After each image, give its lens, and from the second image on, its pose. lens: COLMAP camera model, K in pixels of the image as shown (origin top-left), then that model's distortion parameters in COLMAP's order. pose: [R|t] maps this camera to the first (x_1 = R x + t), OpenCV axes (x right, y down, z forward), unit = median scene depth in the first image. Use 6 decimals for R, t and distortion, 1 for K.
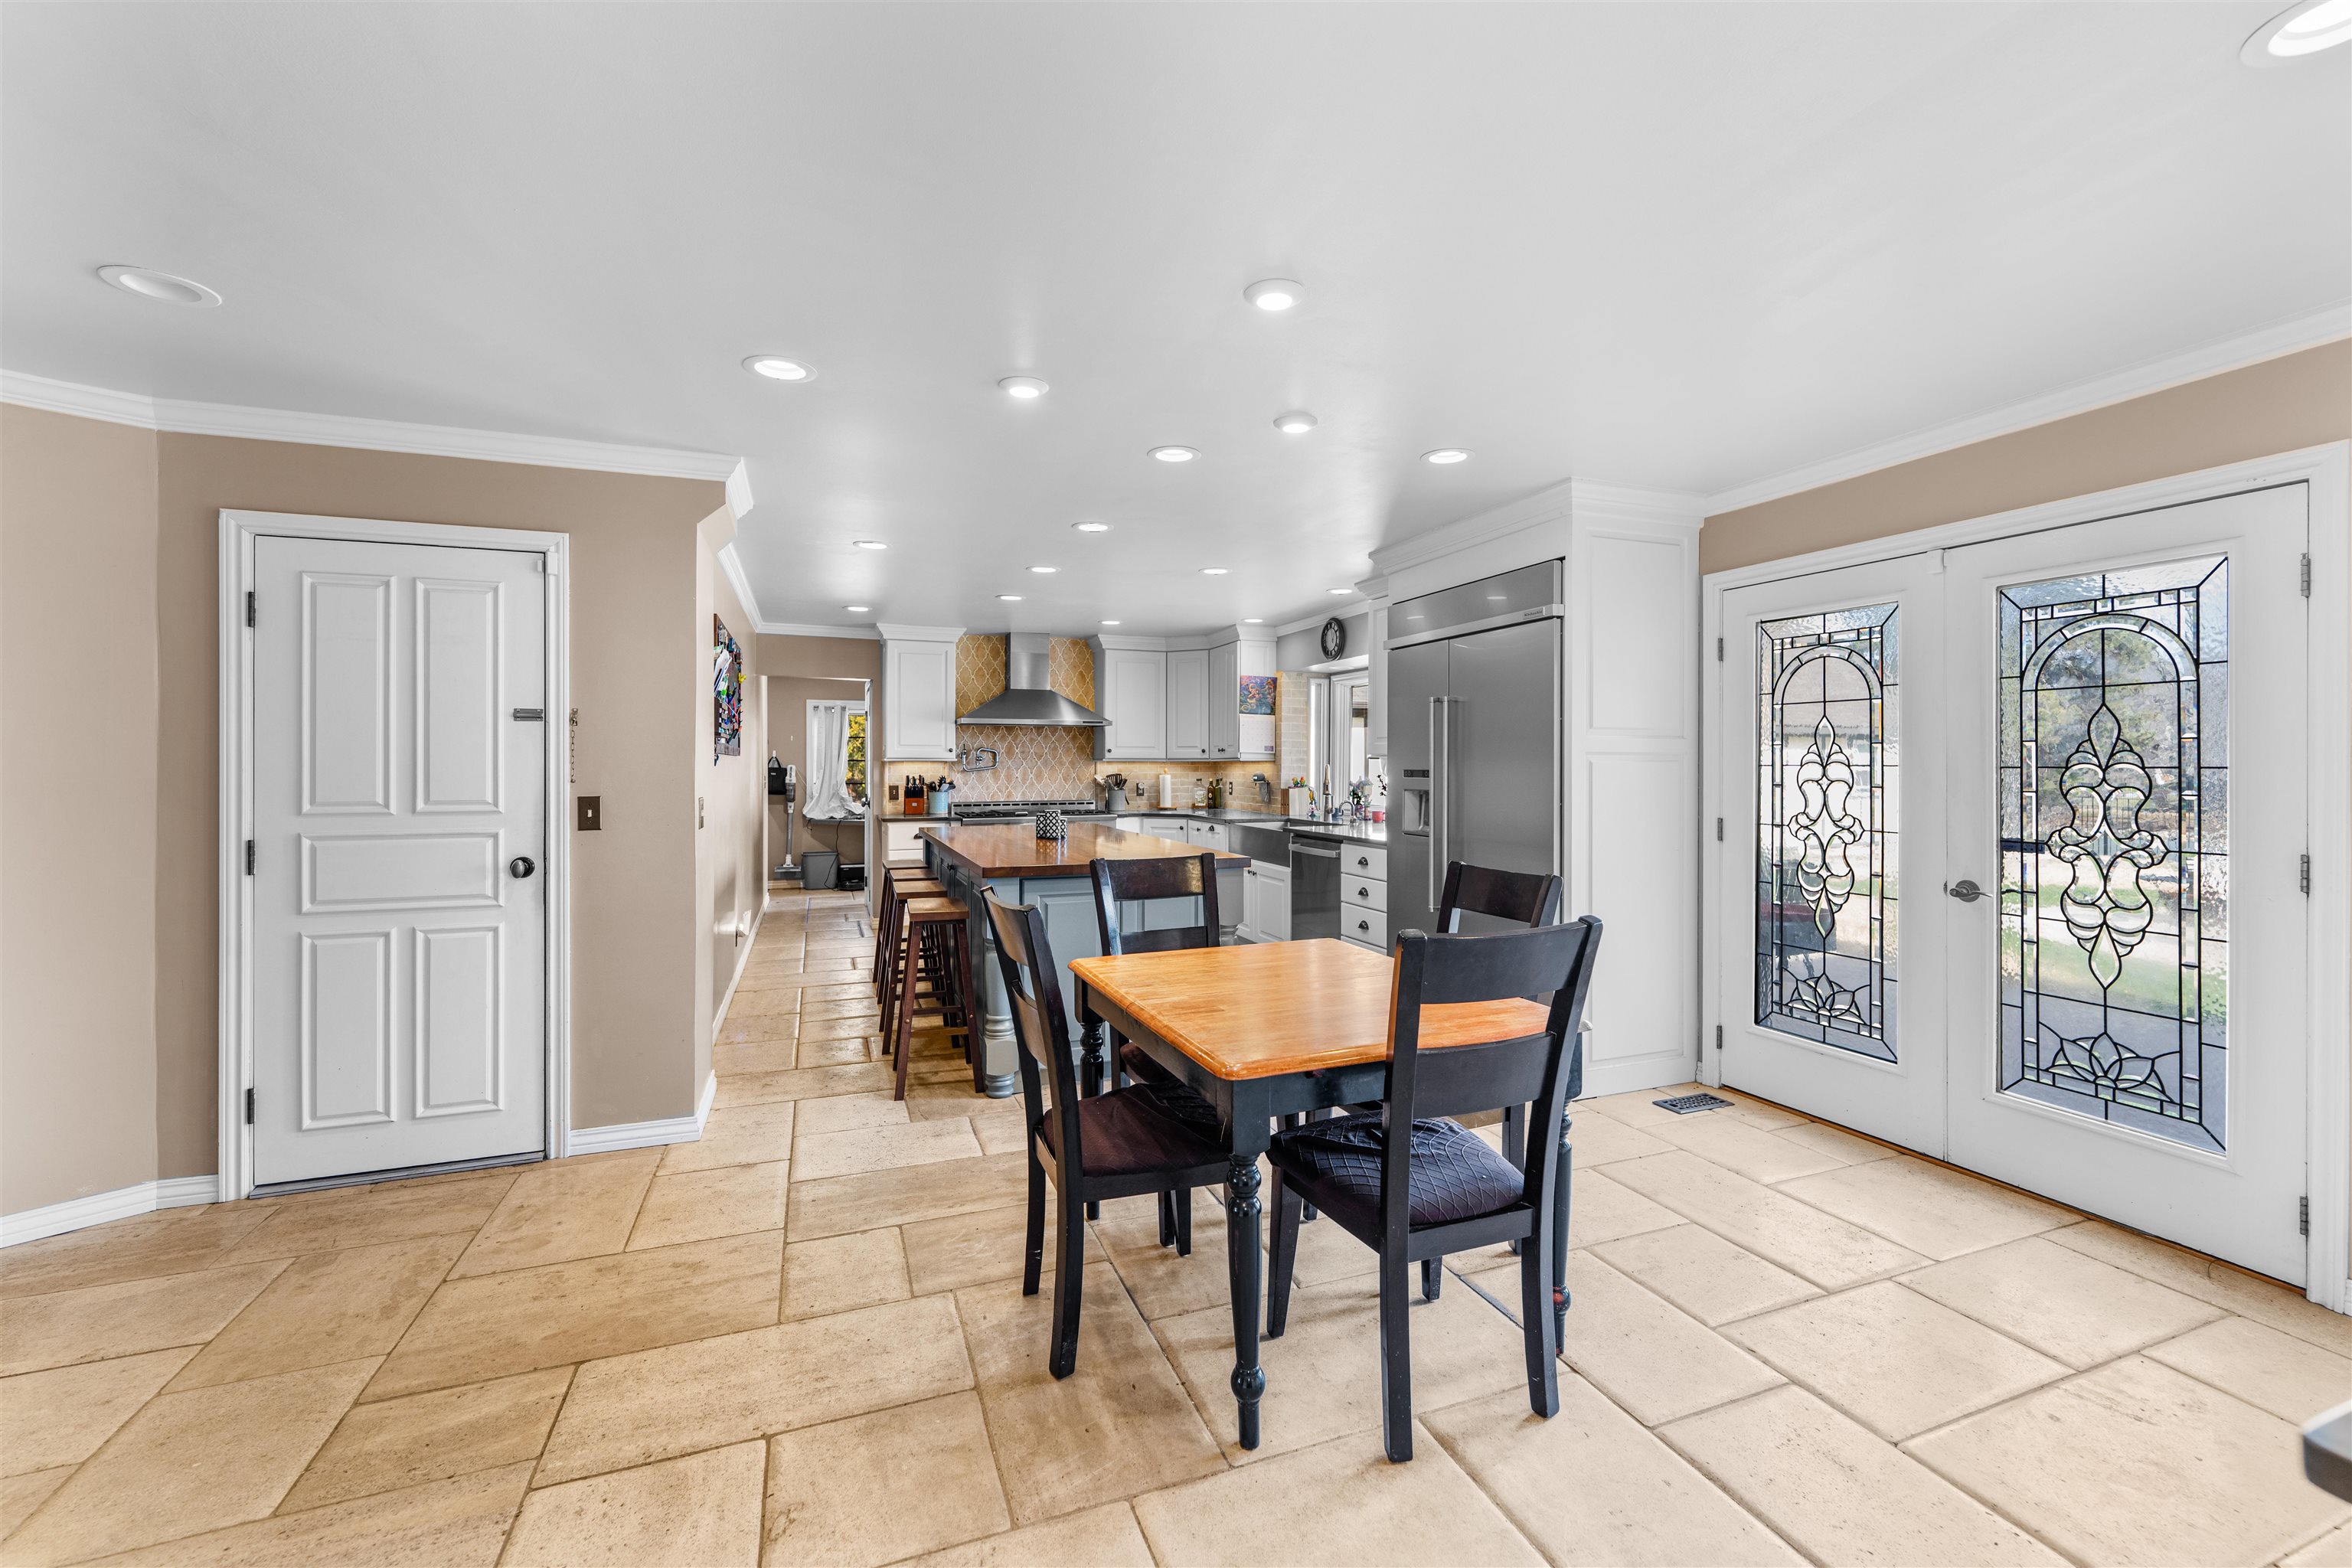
lens RADIAL K [[967.5, 0, 1142.5], [0, 967.5, 761.0], [0, 0, 1]] dist [-0.009916, 0.000485]
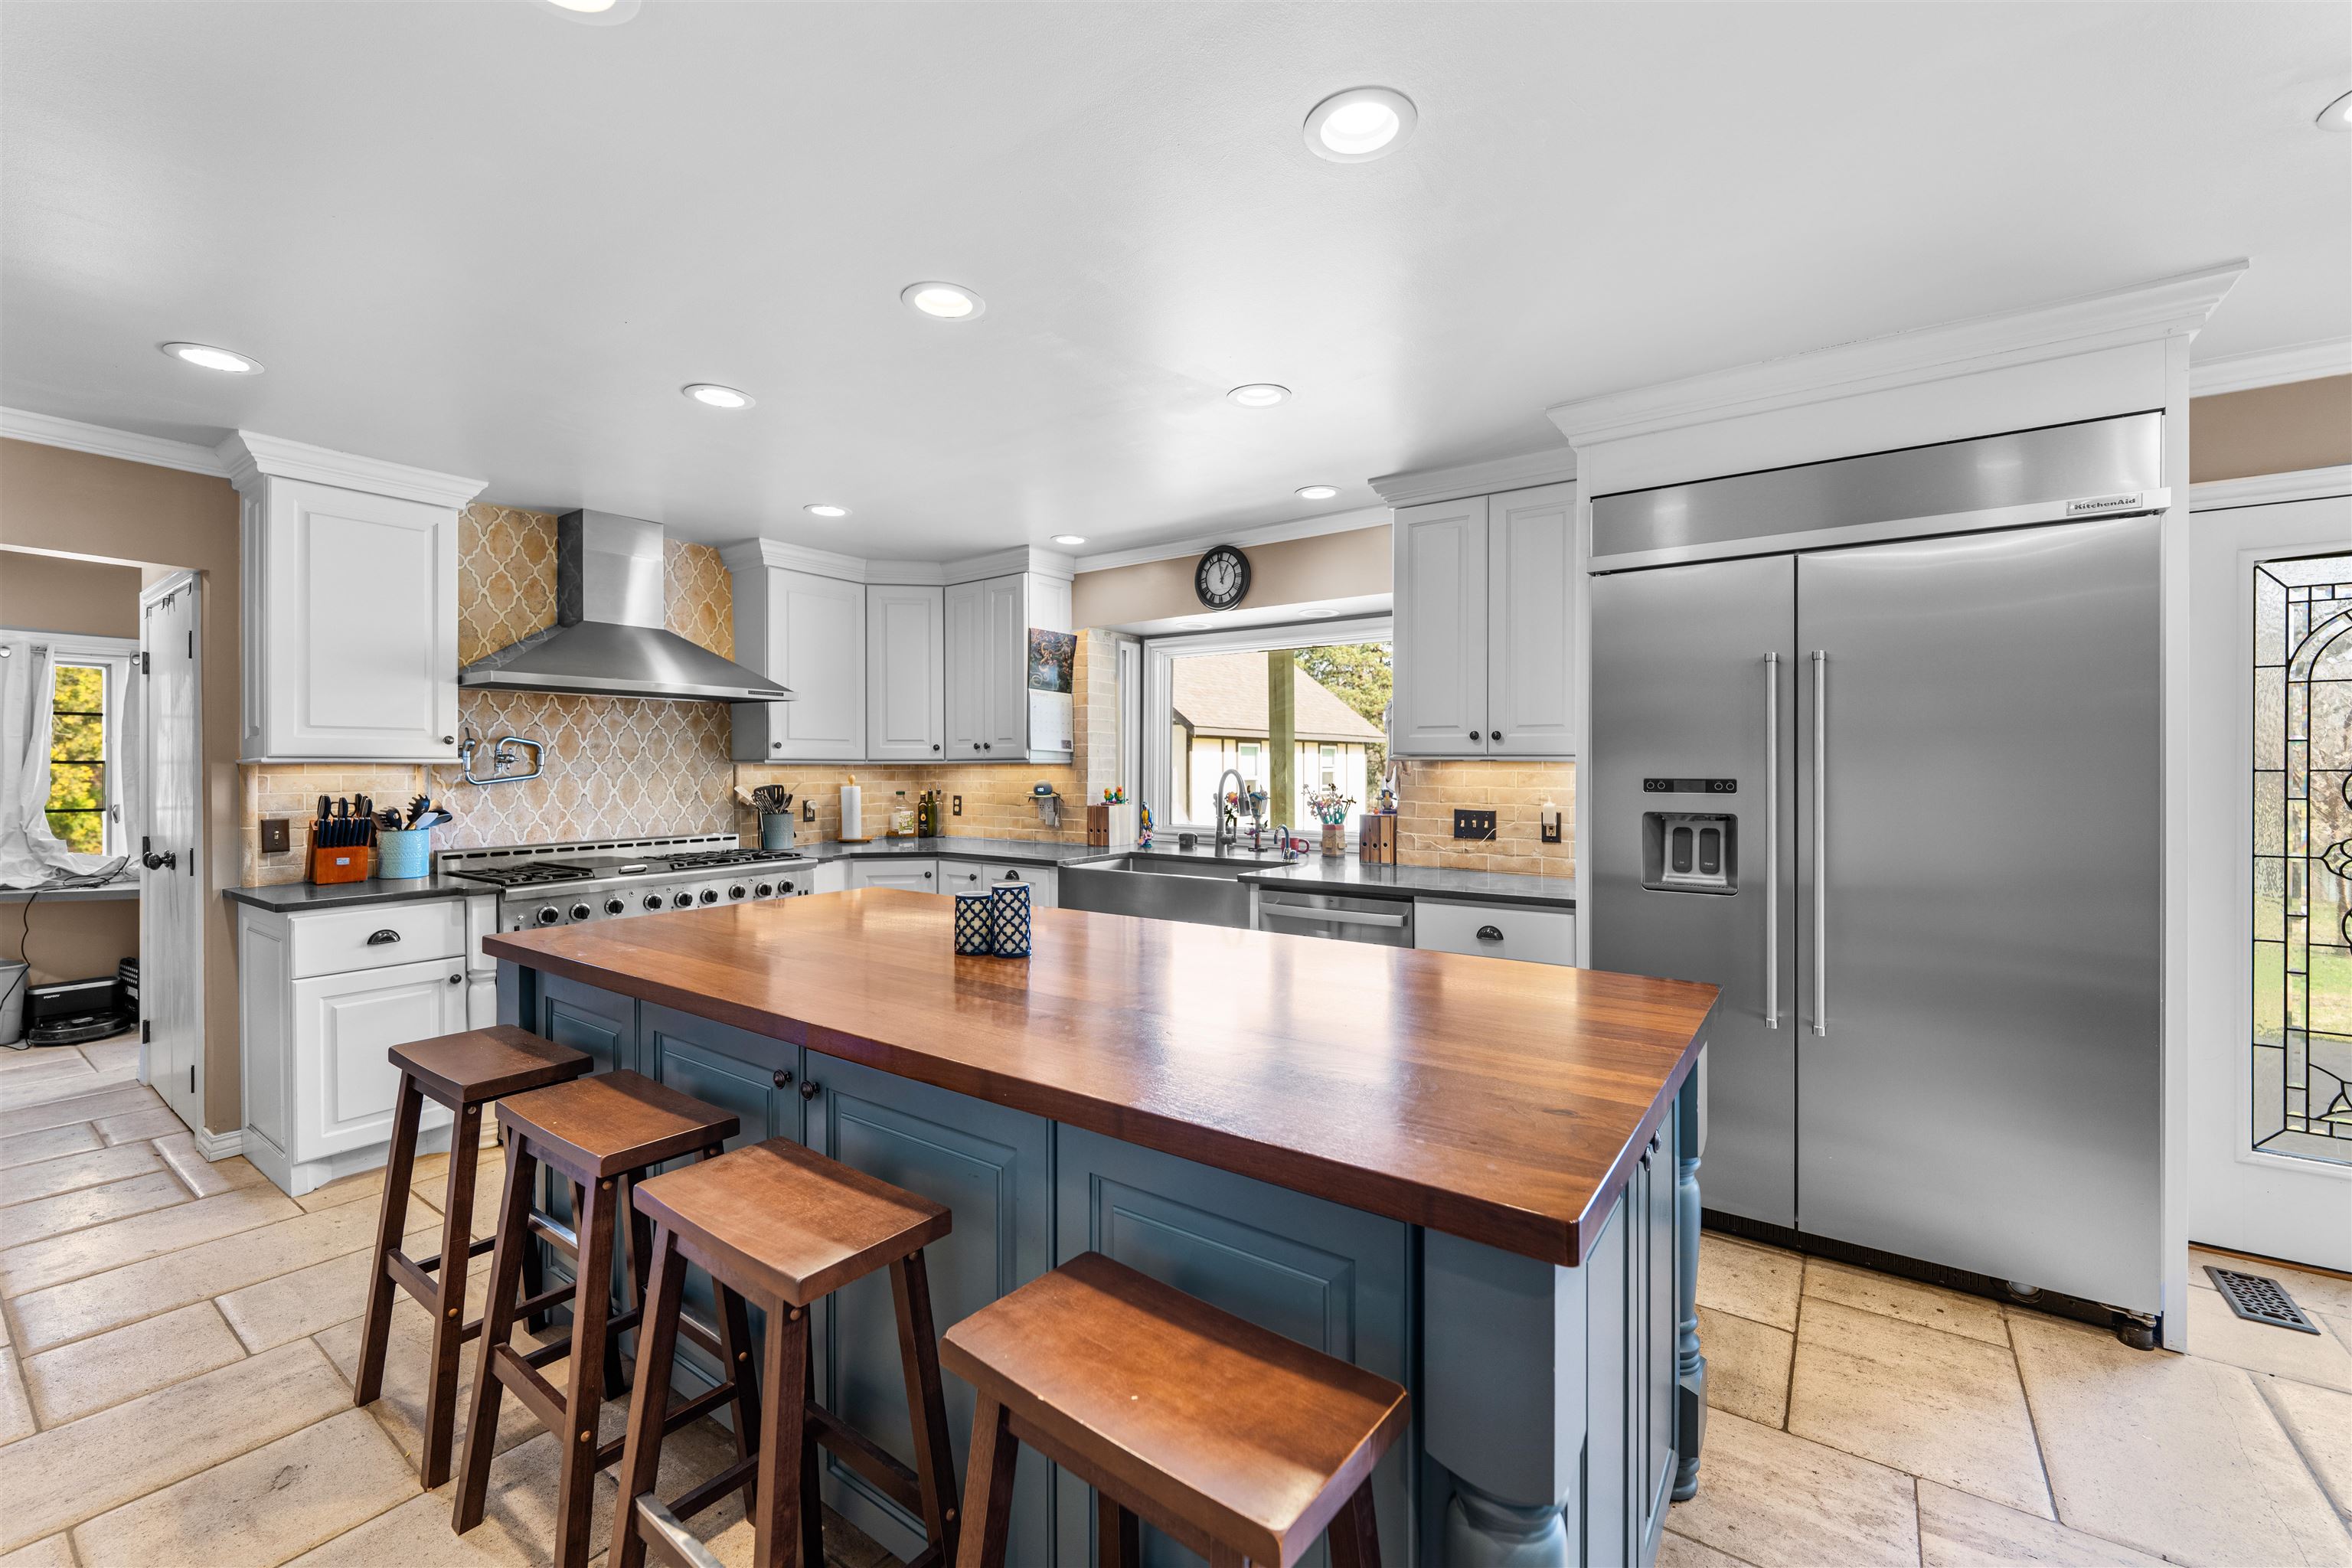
lens RADIAL K [[967.5, 0, 1167.0], [0, 967.5, 775.2], [0, 0, 1]] dist [-0.009916, 0.000485]
pose [[0.808578, -0.006326, 0.588355, -0.188680], [-0.000651, 0.999932, 0.011646, 0.000151], [-0.588388, -0.009800, 0.808519, 0.419279]]
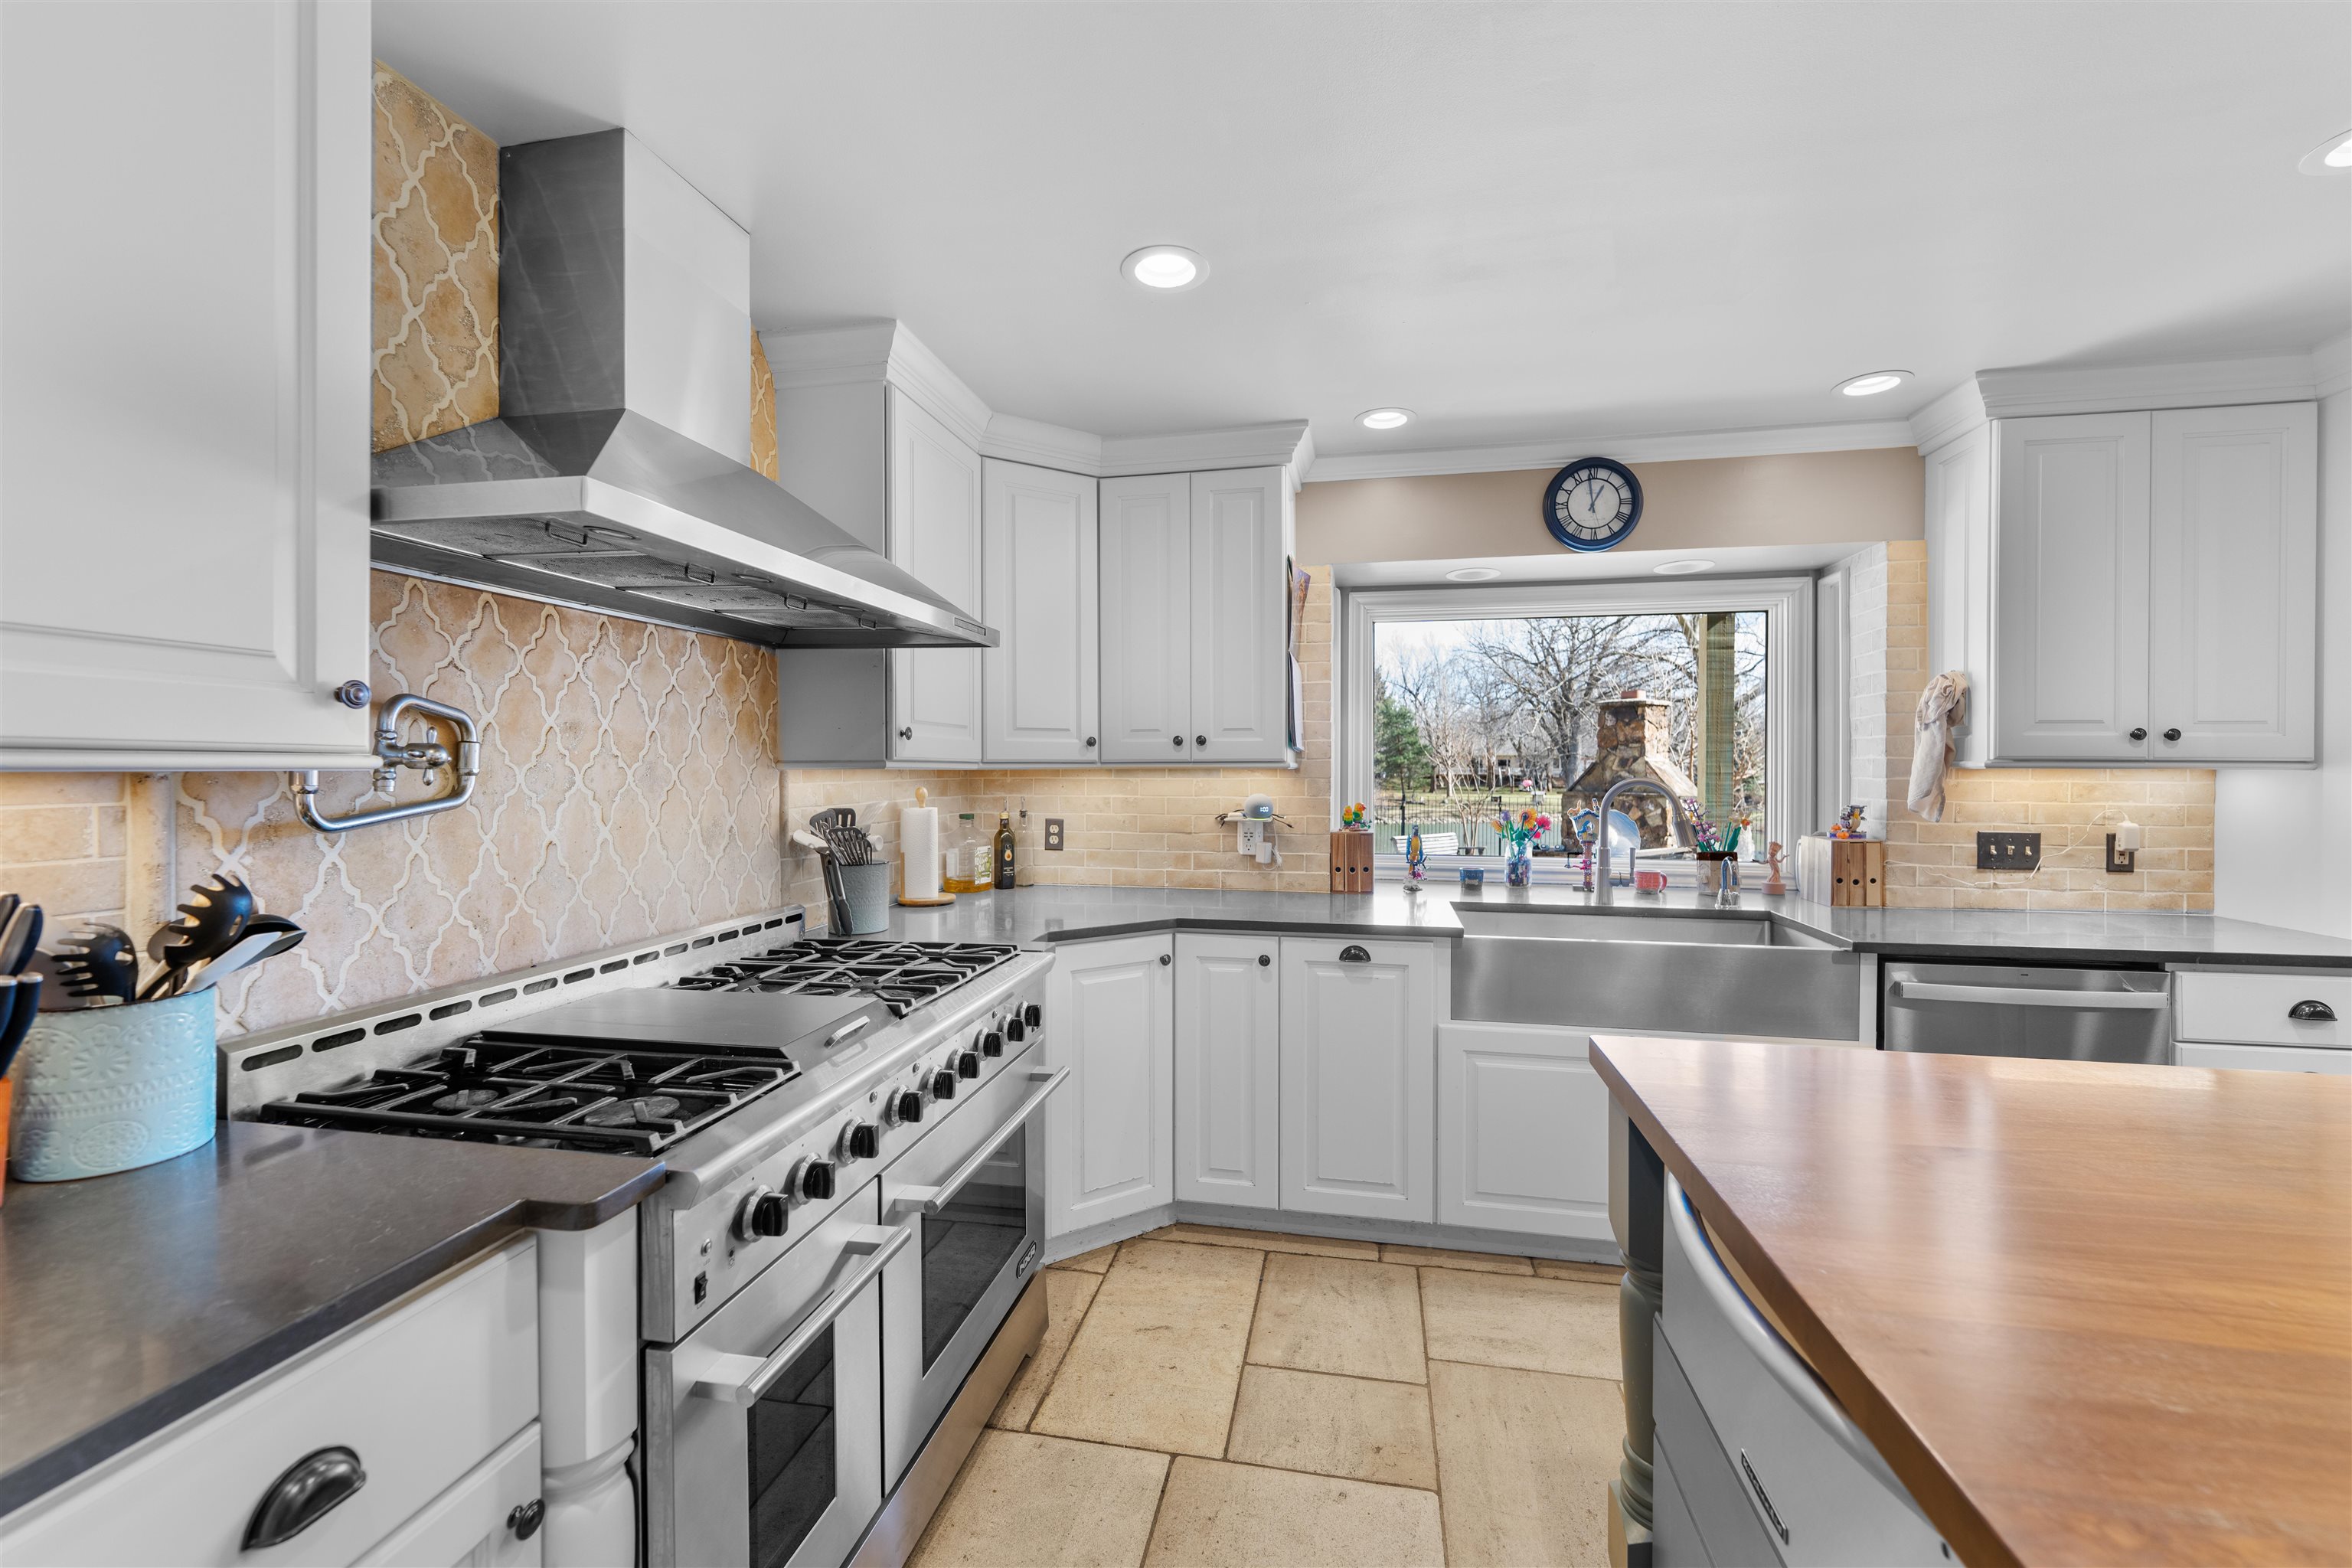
lens RADIAL K [[967.5, 0, 1156.4], [0, 967.5, 773.8], [0, 0, 1]] dist [-0.009916, 0.000485]
pose [[0.492172, -0.004785, 0.870485, -0.259073], [-0.004039, 0.999962, 0.007781, -0.000917], [-0.870488, -0.007345, 0.492134, 0.814973]]
